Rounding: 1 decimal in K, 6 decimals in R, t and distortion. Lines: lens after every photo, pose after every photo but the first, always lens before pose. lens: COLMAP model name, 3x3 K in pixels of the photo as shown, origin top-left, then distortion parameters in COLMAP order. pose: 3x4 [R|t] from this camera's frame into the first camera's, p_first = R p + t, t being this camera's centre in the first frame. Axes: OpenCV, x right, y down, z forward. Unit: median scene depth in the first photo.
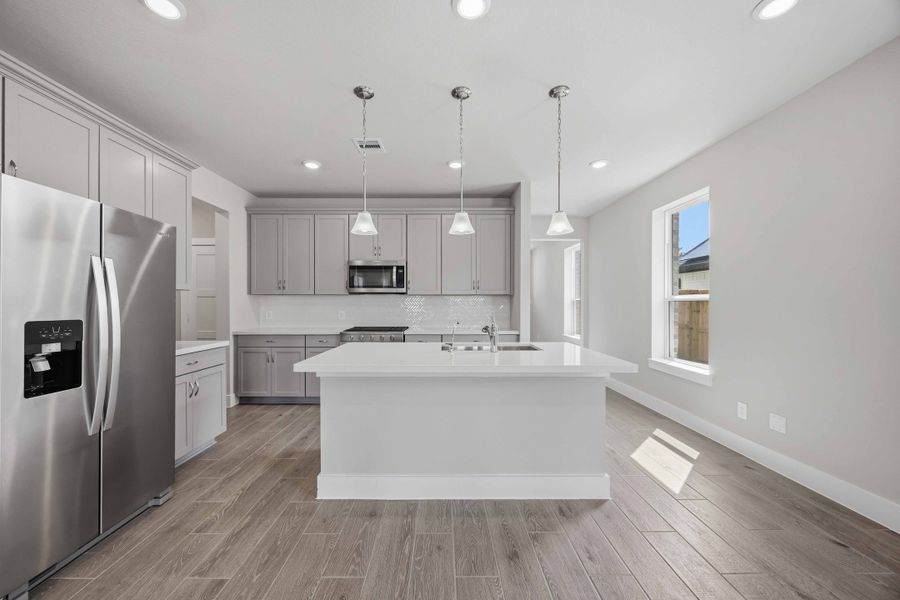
lens RADIAL K [[345.5, 0, 444.6], [0, 345.5, 304.0], [0, 0, 1]] dist [-0.010942, 0.000102]
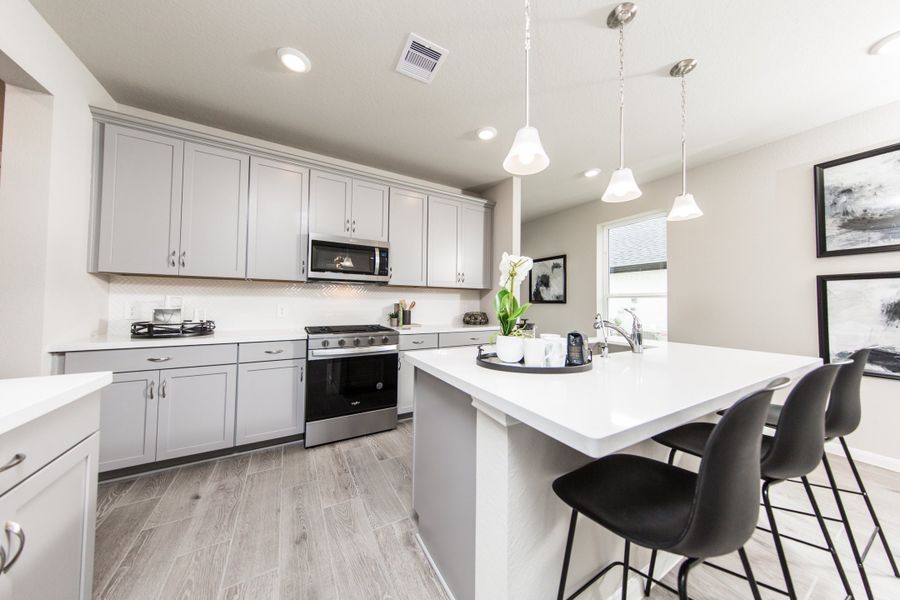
lens RADIAL K [[284.0, 0, 454.1], [0, 284.0, 295.5], [0, 0, 1]] dist [0.000907, 0.000018]
pose [[0.866829, 0.024379, 0.498009, -0.418580], [-0.011212, 0.999504, -0.029413, 0.021548], [-0.498479, 0.019912, 0.866673, 0.479056]]
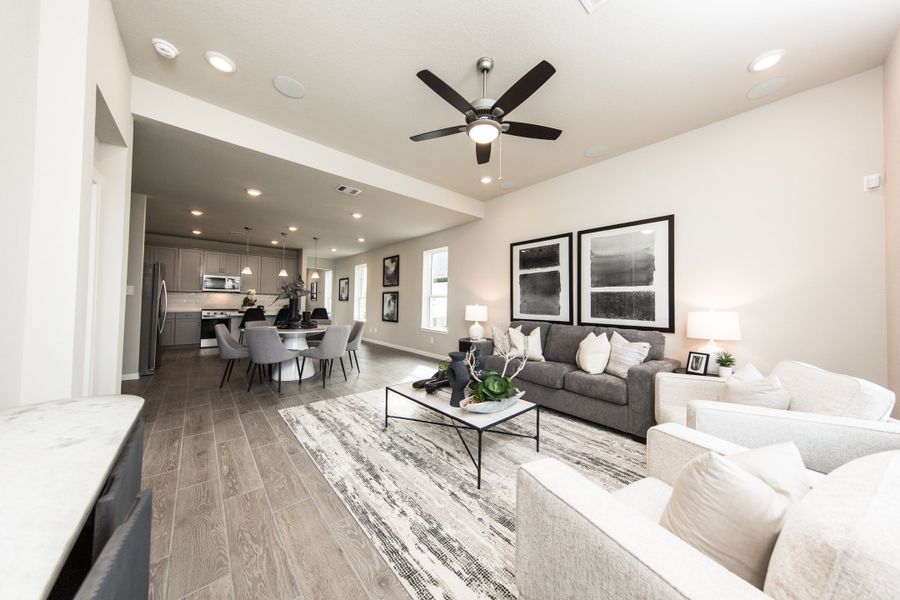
lens RADIAL K [[284.0, 0, 454.1], [0, 284.0, 295.5], [0, 0, 1]] dist [0.000907, 0.000018]
pose [[0.751563, 0.031105, 0.658927, -0.363371], [-0.017016, 0.999469, -0.027772, 0.021966], [-0.659441, 0.009660, 0.751694, -1.535818]]
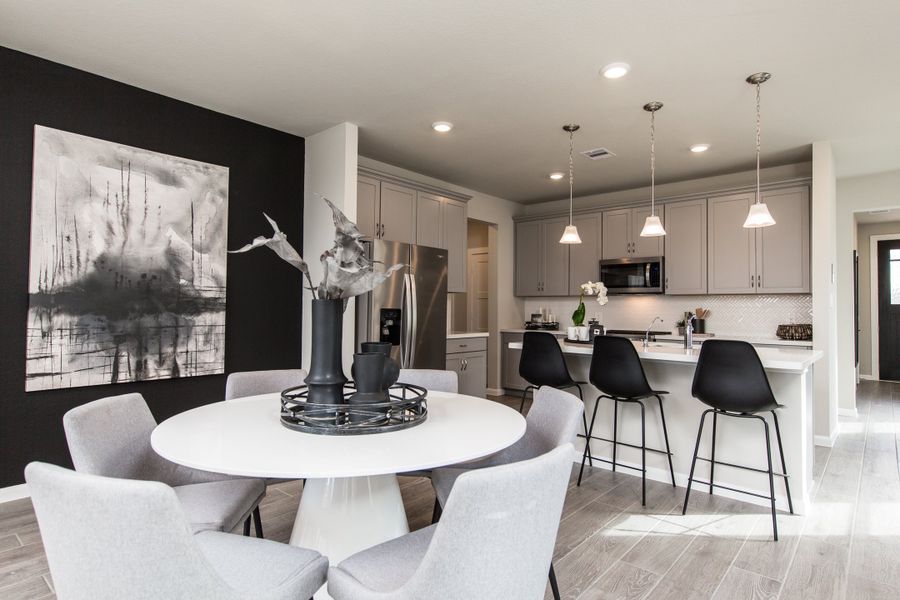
lens RADIAL K [[486.5, 0, 450.0], [0, 486.5, 300.0], [0, 0, 1]] dist [0.002956, 0.000748]
pose [[0.744524, -0.002850, -0.667590, 0.428161], [-0.011758, 0.999780, -0.017381, 0.020540], [0.667492, 0.020791, 0.744326, -0.395375]]
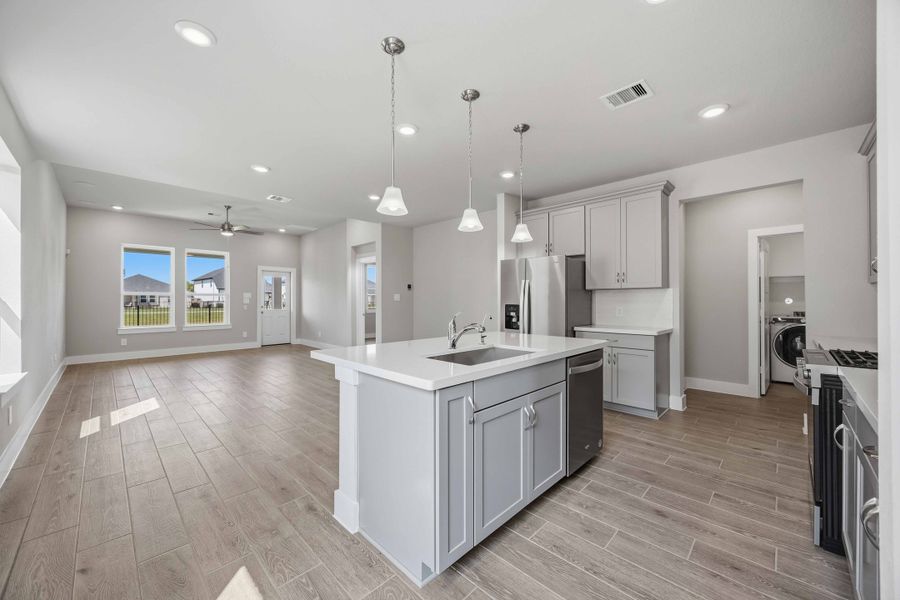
lens RADIAL K [[339.5, 0, 442.4], [0, 339.5, 300.0], [0, 0, 1]] dist [-0.000096, -0.000015]
pose [[-0.715497, -0.000179, -0.698615, 0.602542], [-0.000555, 1.000000, 0.000312, 0.004146], [0.698615, 0.000611, -0.715497, 1.226567]]
